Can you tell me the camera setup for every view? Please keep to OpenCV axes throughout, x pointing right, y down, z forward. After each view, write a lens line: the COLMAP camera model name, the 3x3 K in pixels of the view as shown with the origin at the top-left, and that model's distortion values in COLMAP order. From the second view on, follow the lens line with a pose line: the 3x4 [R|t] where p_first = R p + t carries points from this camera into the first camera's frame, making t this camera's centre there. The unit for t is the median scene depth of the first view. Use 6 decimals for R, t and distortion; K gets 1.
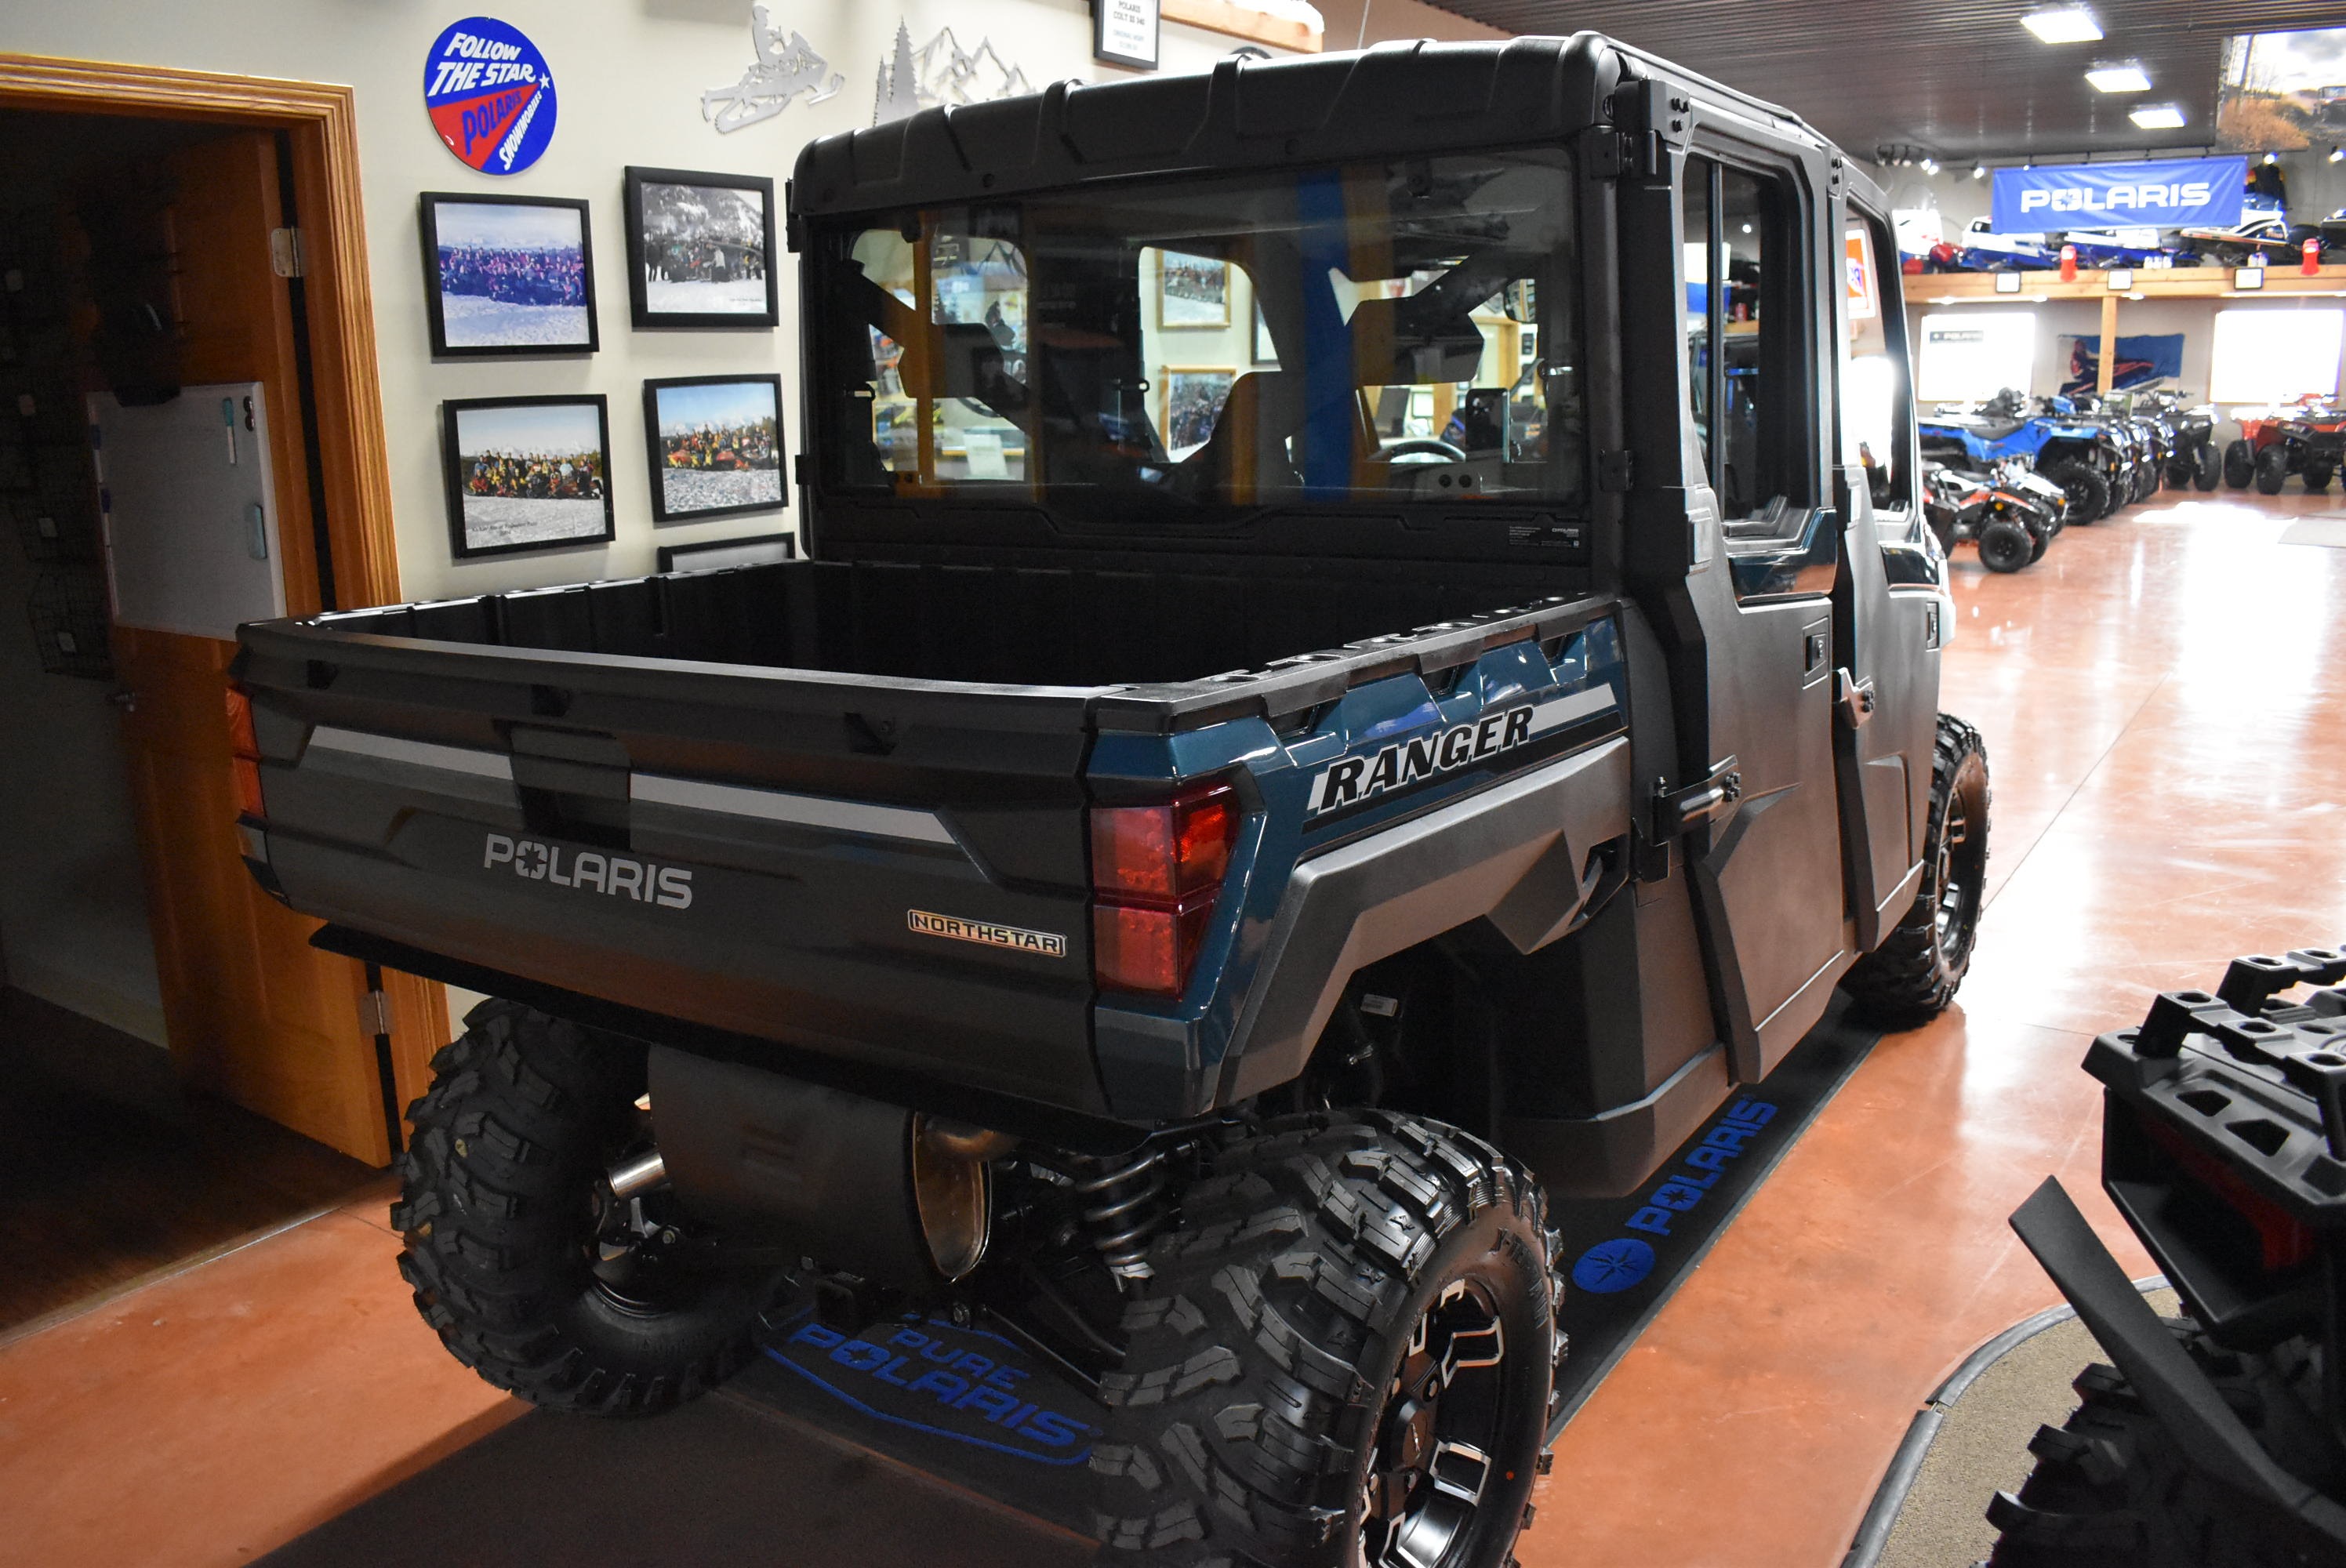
lens RADIAL K [[1827.2, 0, 1170.8], [0, 1827.2, 787.8], [0, 0, 1]] dist [-0.089937, 0.010428]
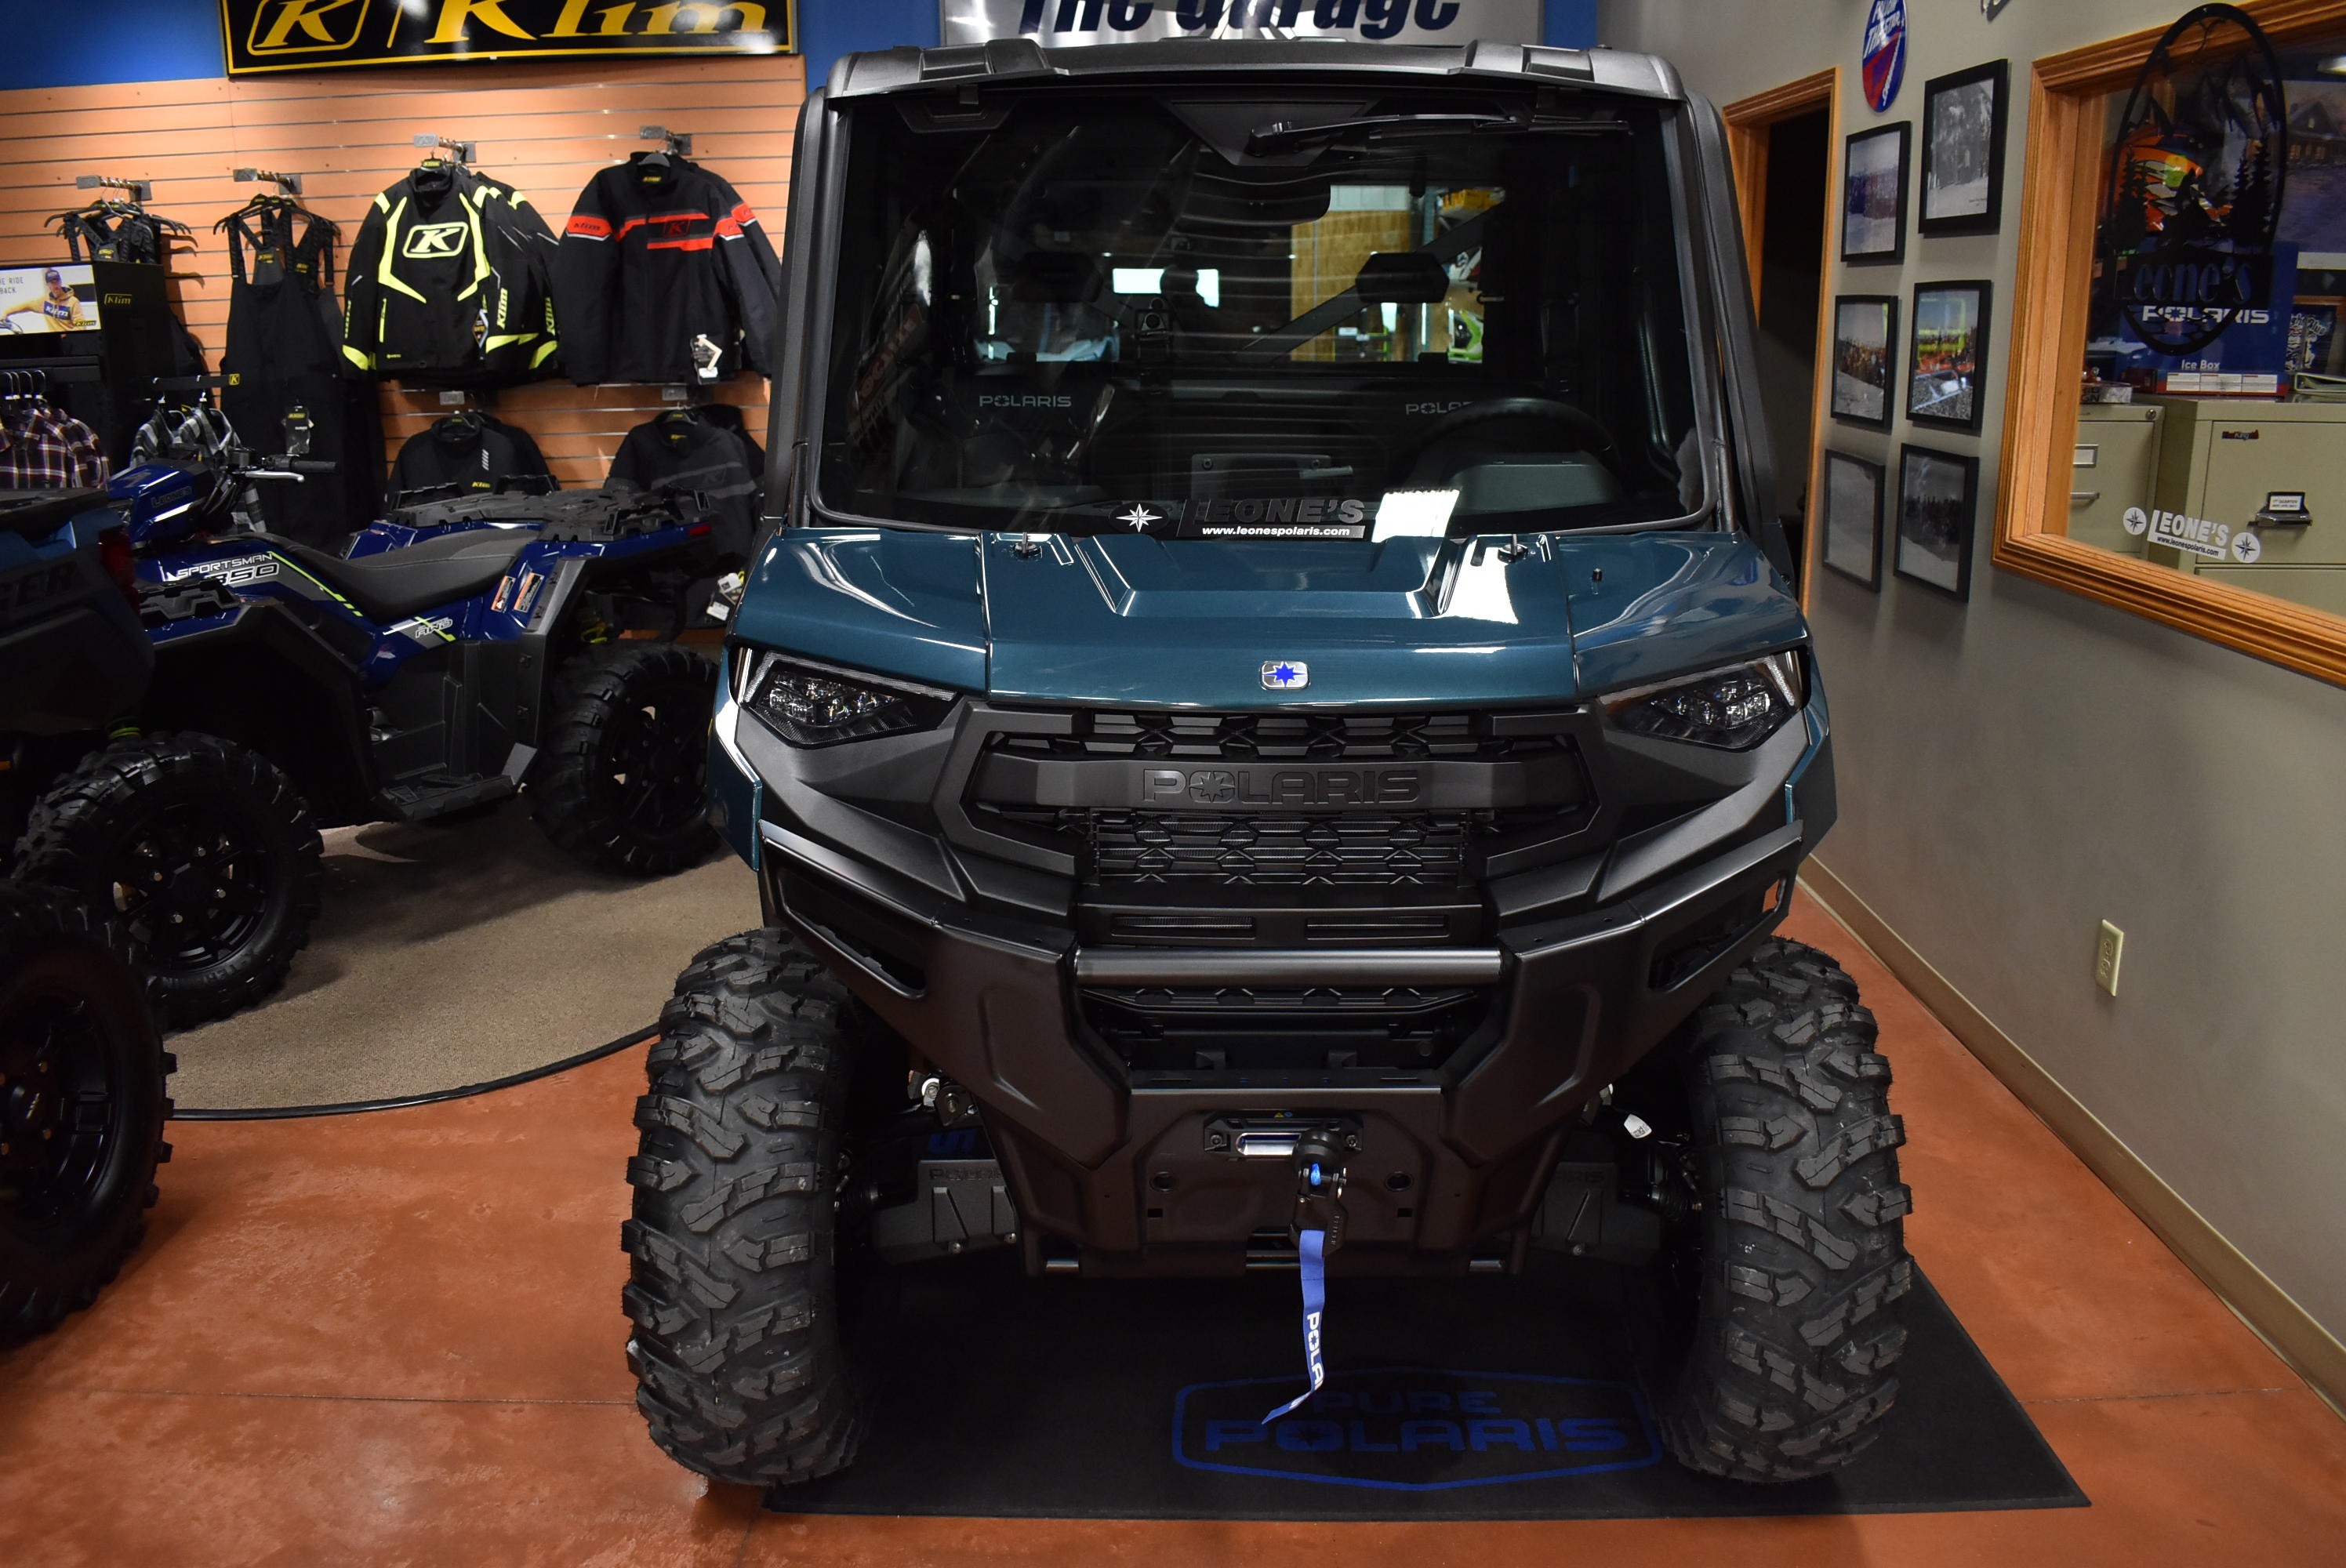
lens RADIAL K [[1827.2, 0, 1167.3], [0, 1827.2, 787.3], [0, 0, 1]] dist [-0.089937, 0.010428]
pose [[-0.827438, 0.175083, -0.533566, 0.689964], [-0.095705, 0.892286, 0.441210, -0.387030], [0.553342, 0.416138, -0.721555, 1.654455]]
